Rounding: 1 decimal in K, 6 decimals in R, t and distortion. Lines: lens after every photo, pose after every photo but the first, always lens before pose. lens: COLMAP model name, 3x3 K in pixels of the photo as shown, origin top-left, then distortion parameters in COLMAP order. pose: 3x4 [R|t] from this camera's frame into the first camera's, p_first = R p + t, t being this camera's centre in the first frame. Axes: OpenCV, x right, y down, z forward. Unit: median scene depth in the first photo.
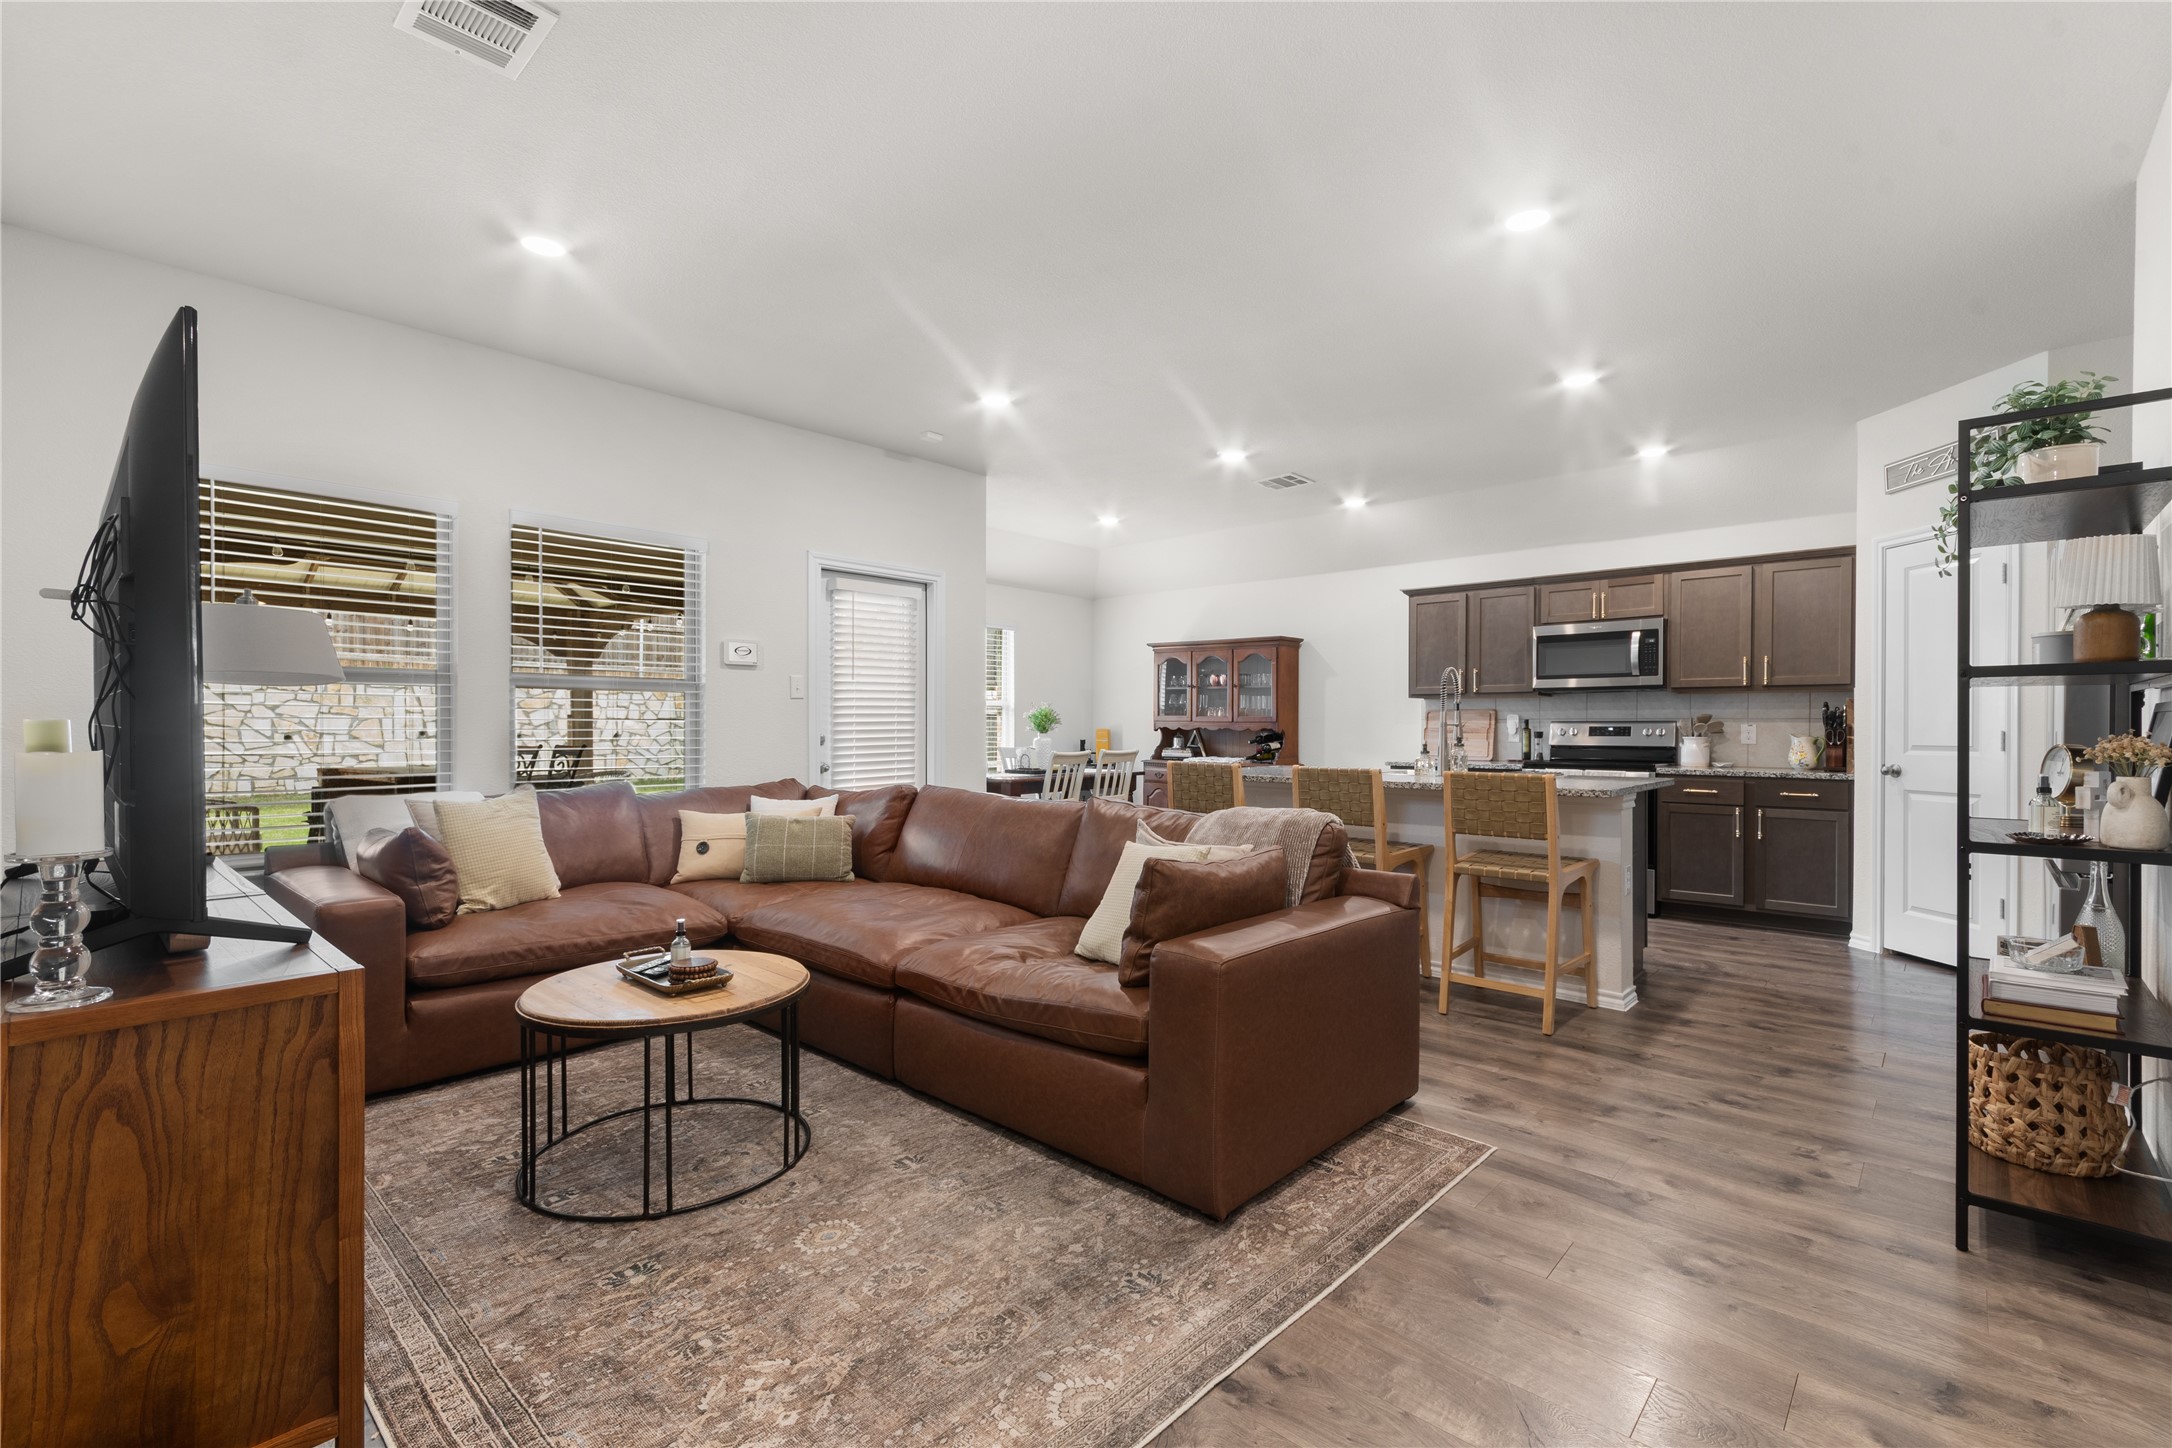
lens RADIAL K [[961.6, 0, 1075.6], [0, 961.6, 733.4], [0, 0, 1]] dist [0.002858, 0.000926]
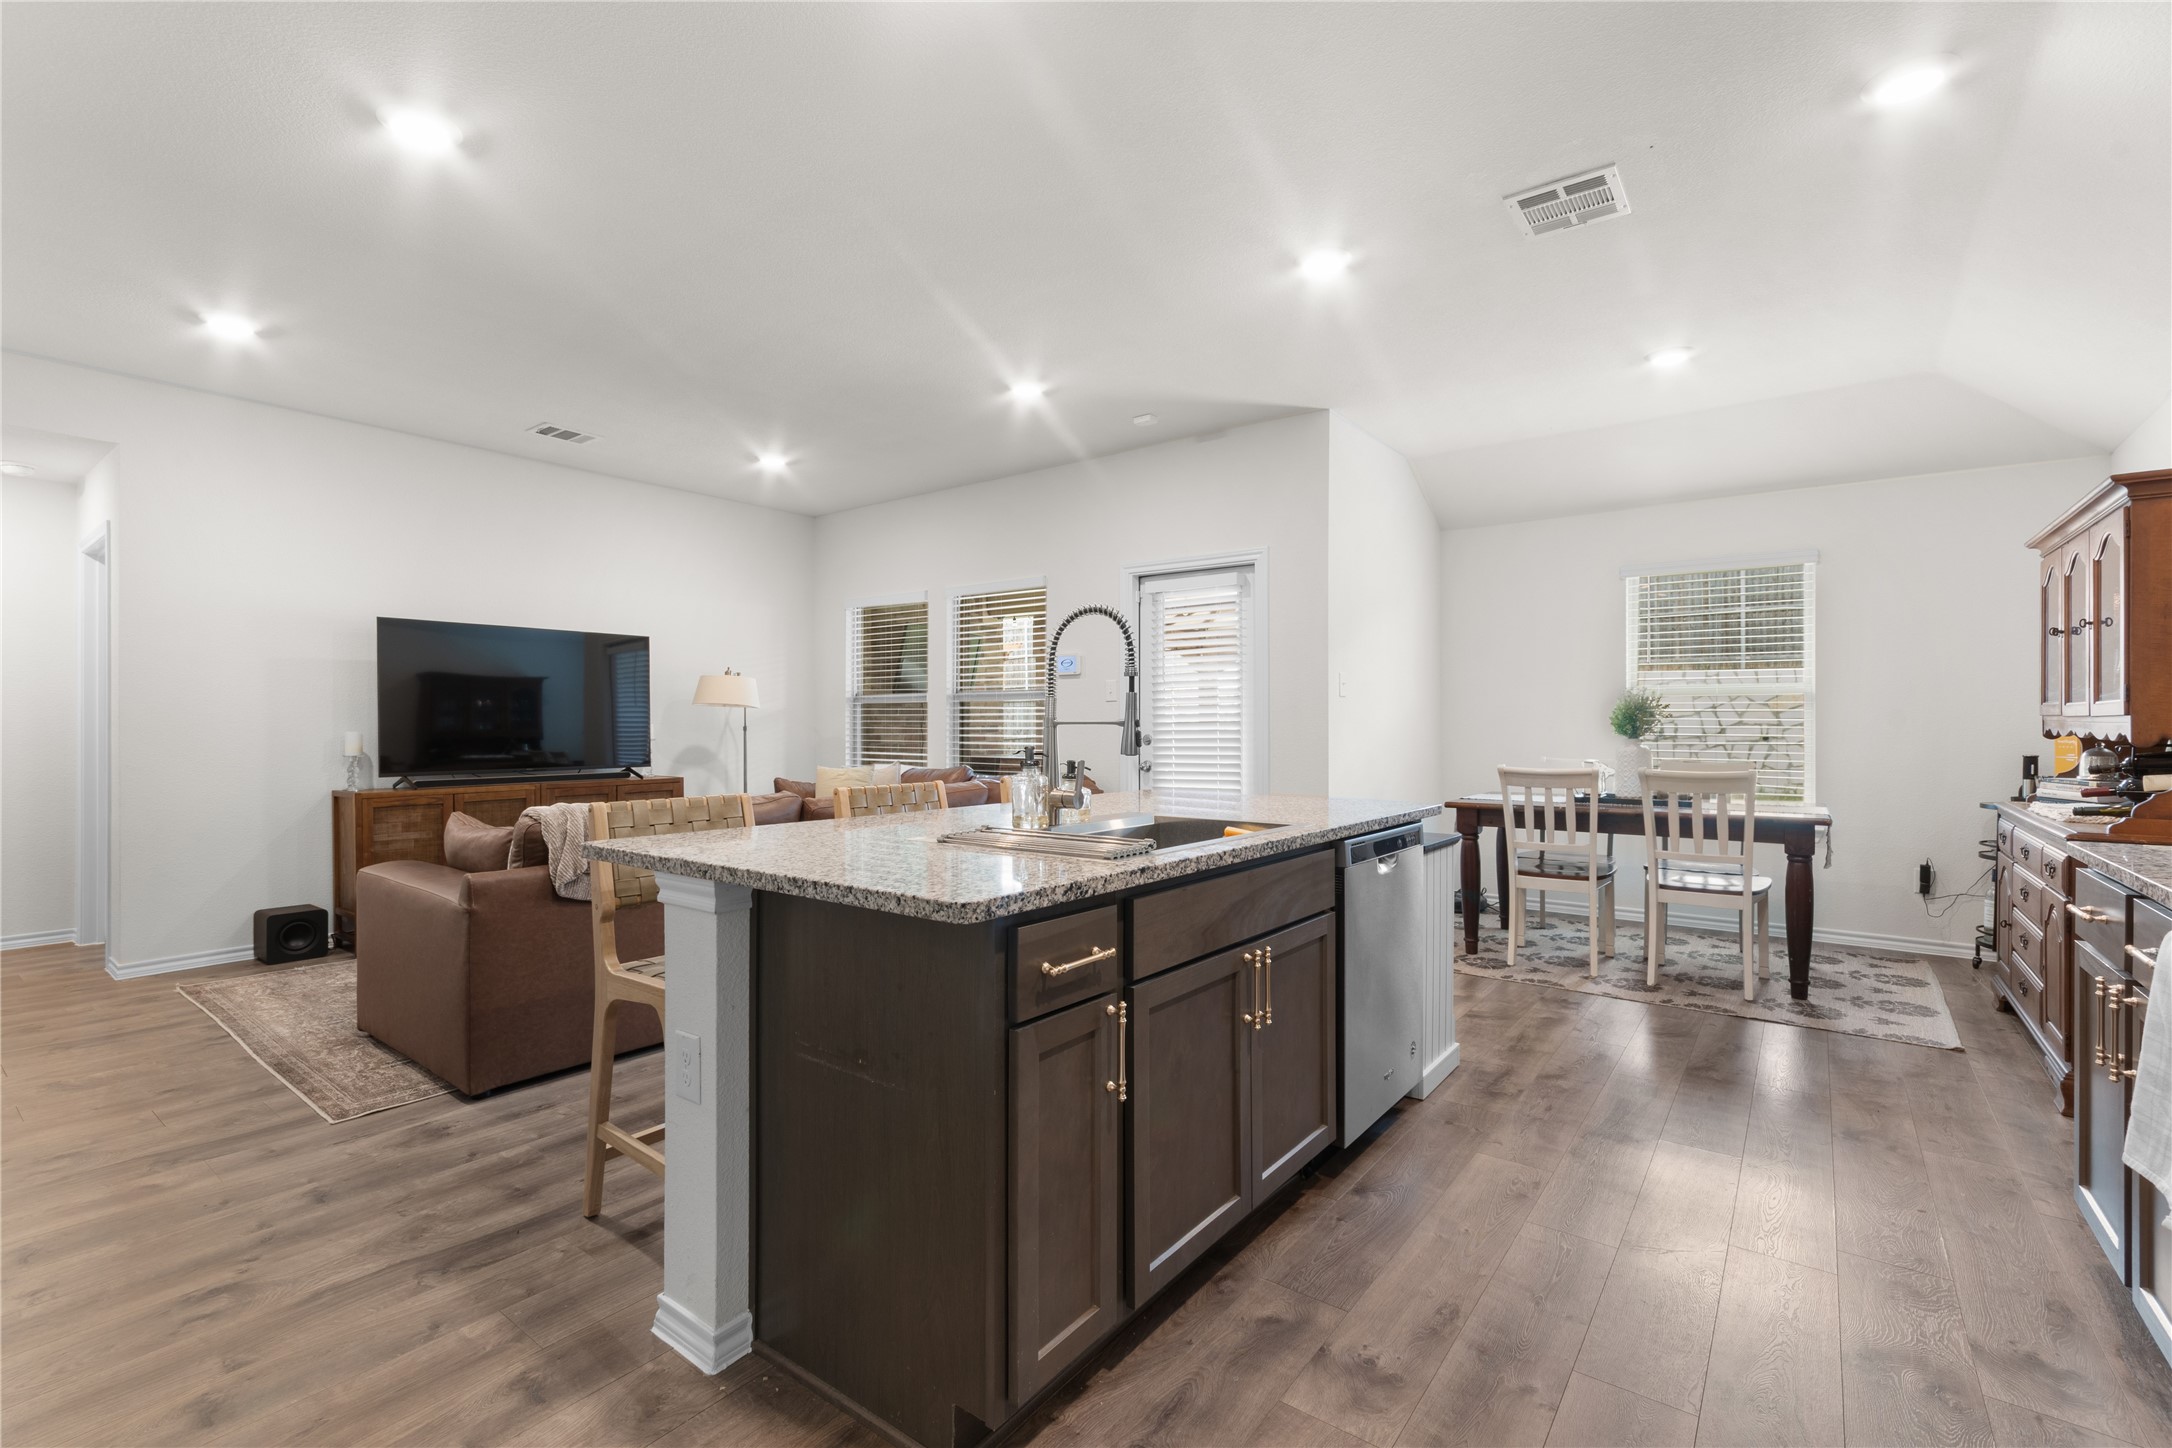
lens RADIAL K [[961.6, 0, 1086.2], [0, 961.6, 728.3], [0, 0, 1]] dist [0.002858, 0.000926]
pose [[0.092130, 0.003759, -0.995740, 0.697536], [-0.009791, 0.999948, 0.002869, -0.006486], [0.995699, 0.009485, 0.092162, 0.767203]]
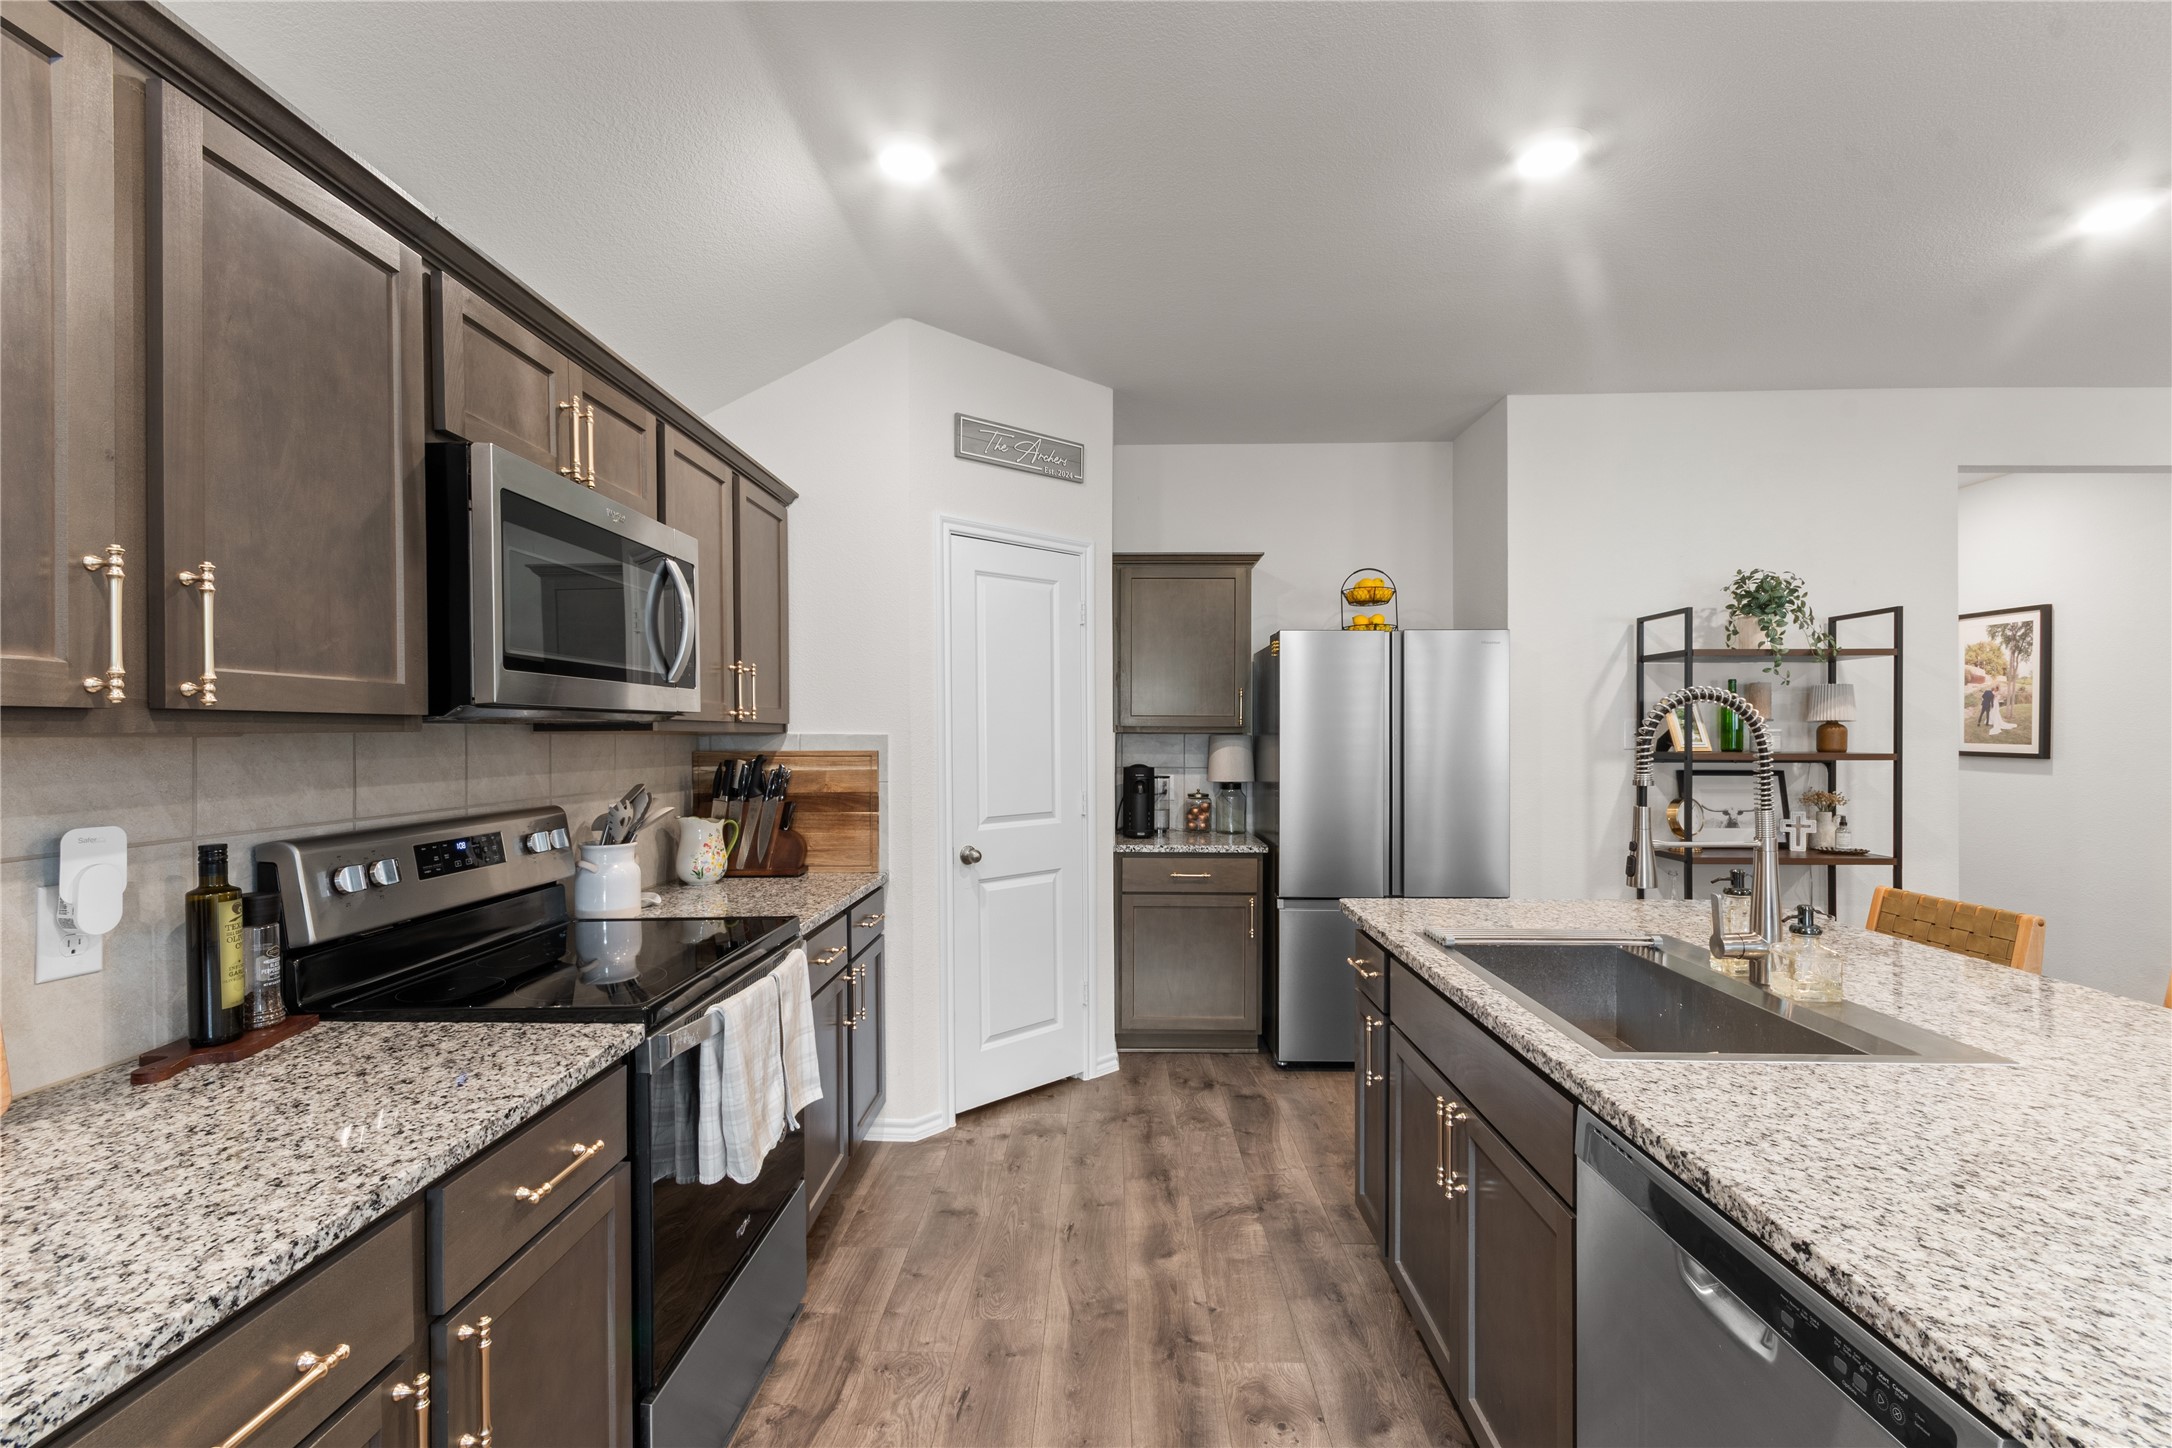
lens RADIAL K [[961.6, 0, 1077.5], [0, 961.6, 734.5], [0, 0, 1]] dist [0.002858, 0.000926]
pose [[-0.648652, -0.001388, 0.761084, 0.221772], [0.006496, 0.999952, 0.007359, -0.043324], [-0.761057, 0.009717, -0.648612, 1.132654]]
